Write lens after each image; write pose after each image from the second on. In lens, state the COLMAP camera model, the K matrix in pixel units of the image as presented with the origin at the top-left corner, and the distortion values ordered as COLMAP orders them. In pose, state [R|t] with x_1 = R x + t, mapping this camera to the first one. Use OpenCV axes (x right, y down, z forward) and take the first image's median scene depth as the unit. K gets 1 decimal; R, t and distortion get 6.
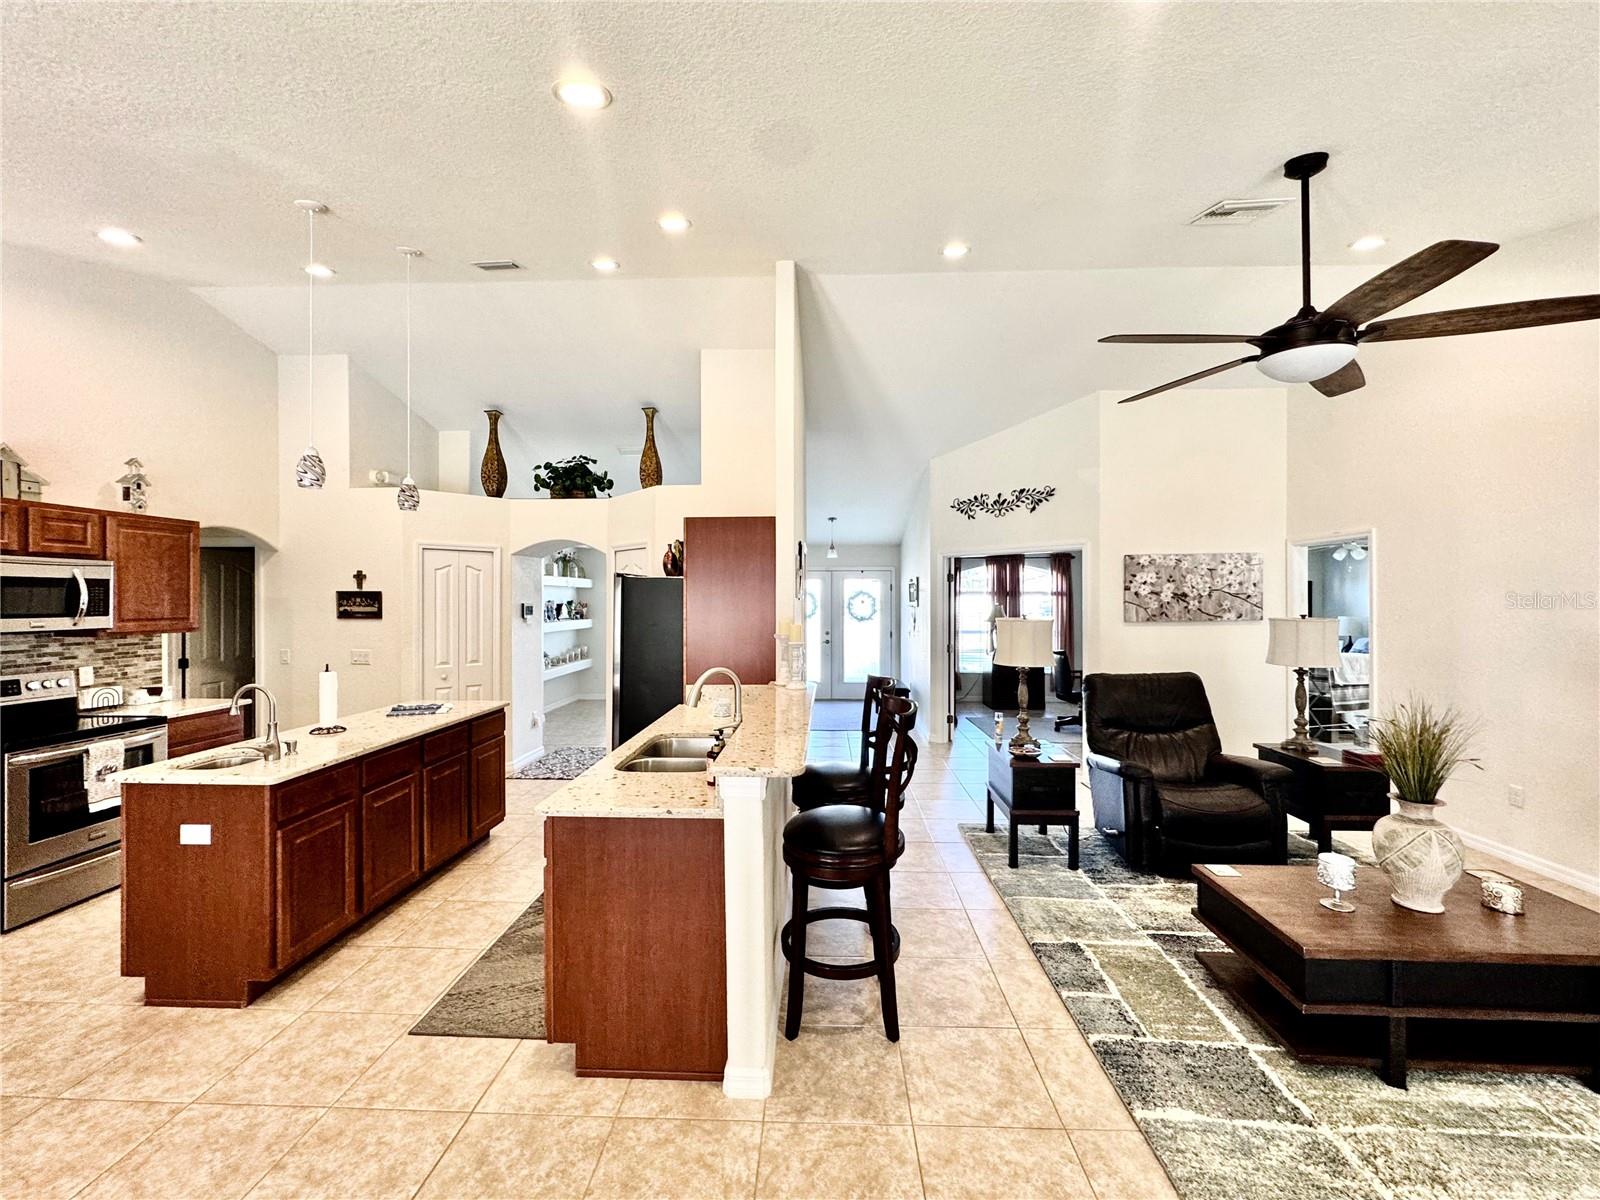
lens RADIAL K [[669.9, 0, 810.8], [0, 669.9, 599.9], [0, 0, 1]] dist [-0.004161, 0.001192]
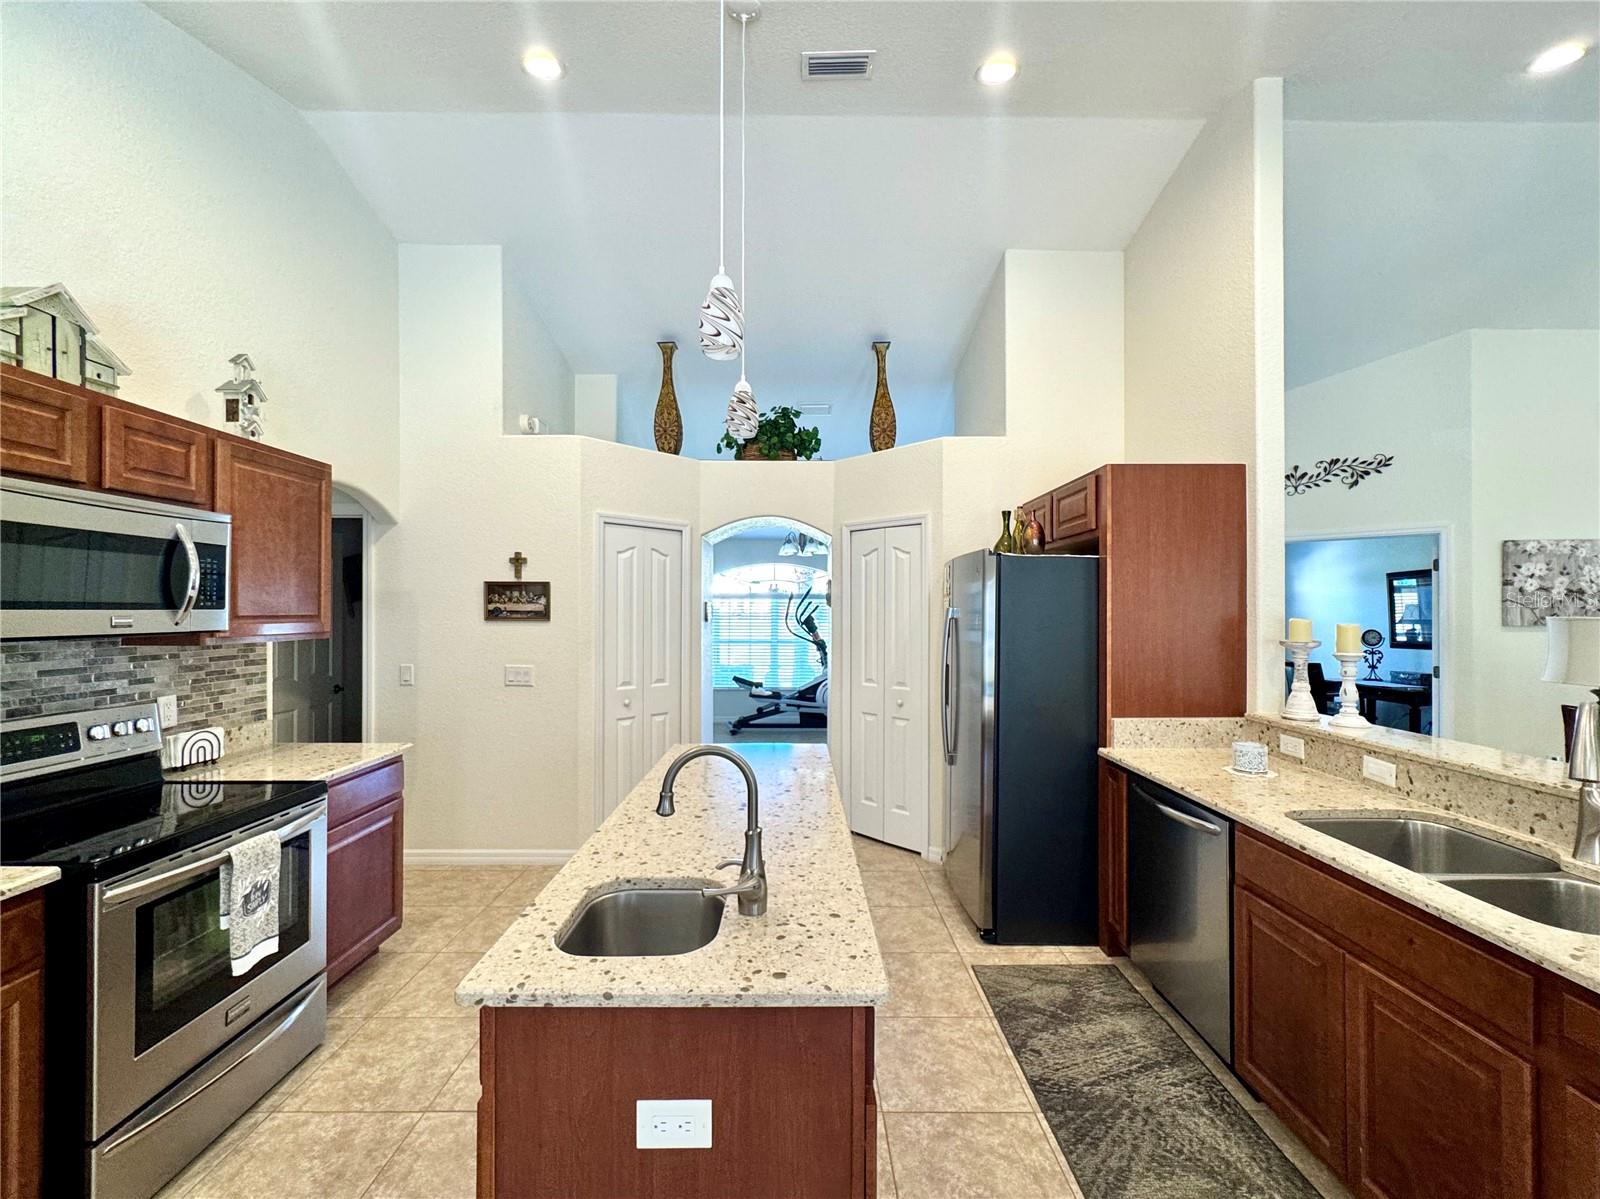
lens RADIAL K [[669.9, 0, 791.7], [0, 669.9, 607.4], [0, 0, 1]] dist [-0.004161, 0.001192]
pose [[0.998697, 0.001776, 0.050996, -0.437716], [-0.001445, 0.999978, -0.006518, 0.018974], [-0.051006, 0.006436, 0.998678, 0.294413]]
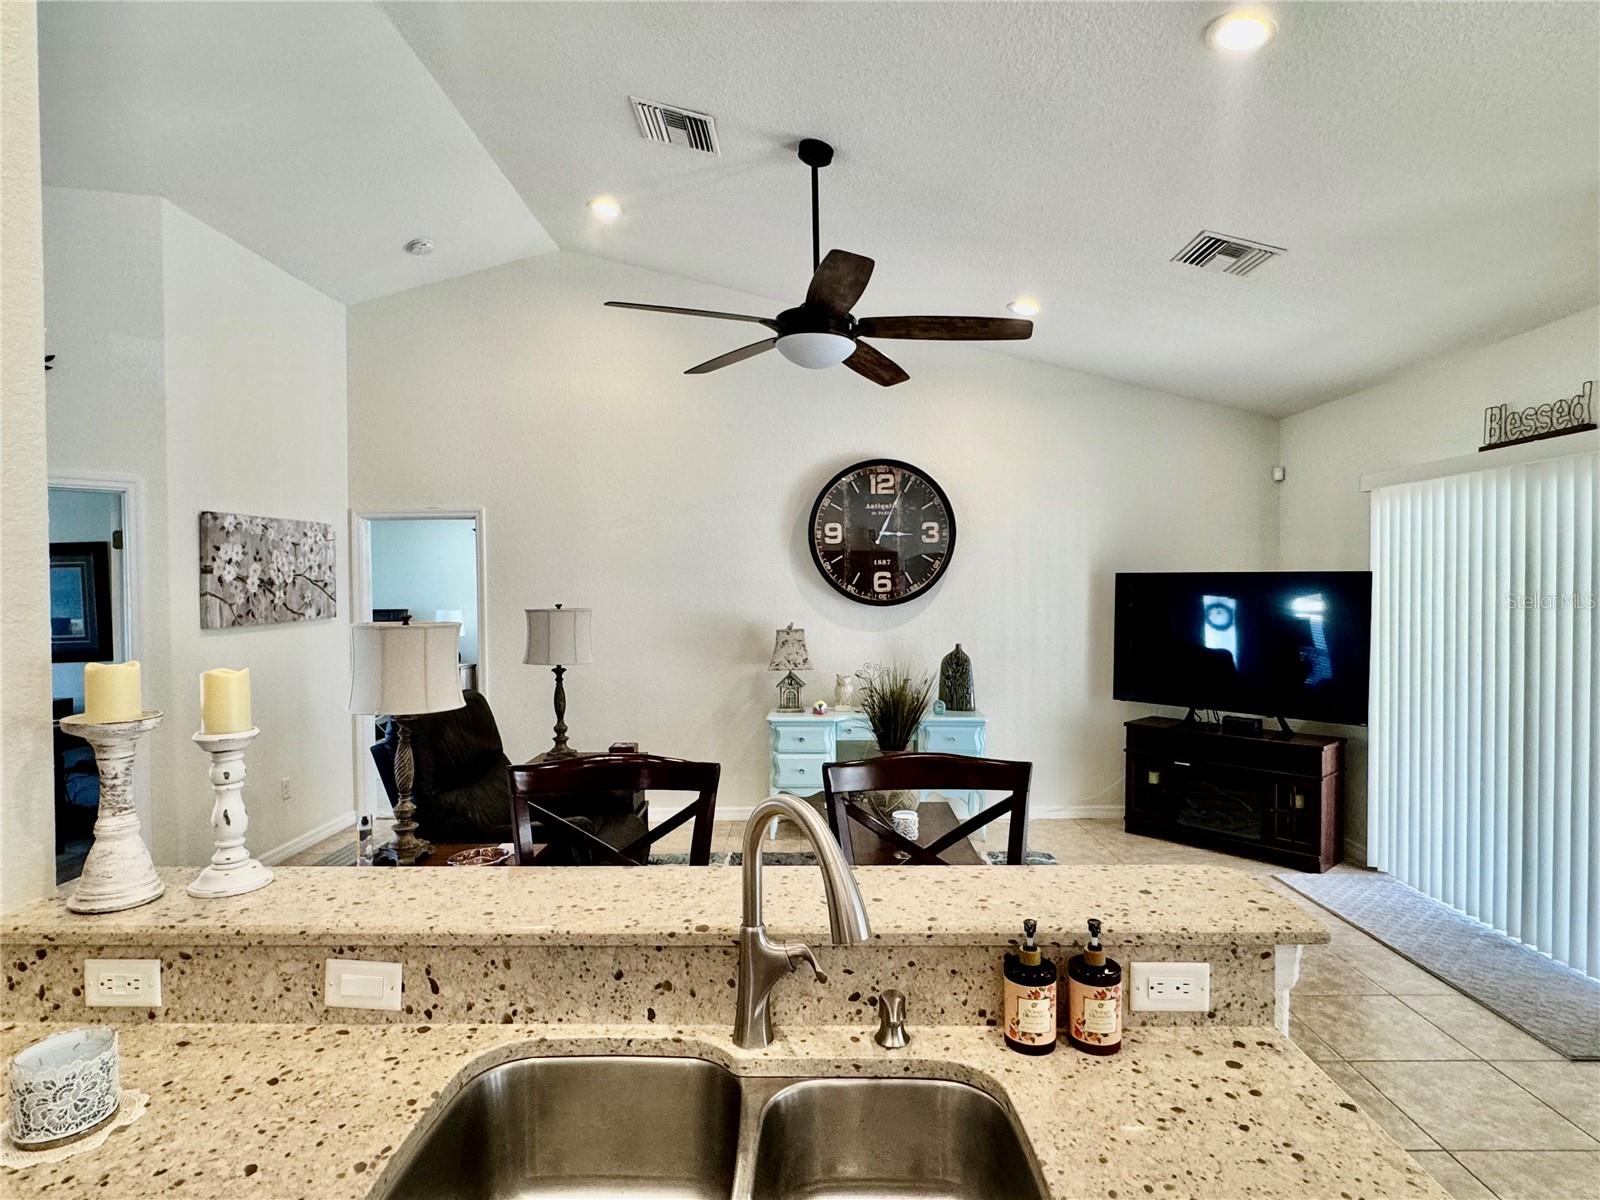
lens RADIAL K [[863.4, 0, 803.0], [0, 863.4, 601.8], [0, 0, 1]] dist [-0.002045, -0.001497]
pose [[-0.035348, -0.018407, 0.999206, -0.308197], [0.009167, 0.999782, 0.018742, 0.000711], [-0.999333, 0.009823, -0.035171, 0.569930]]
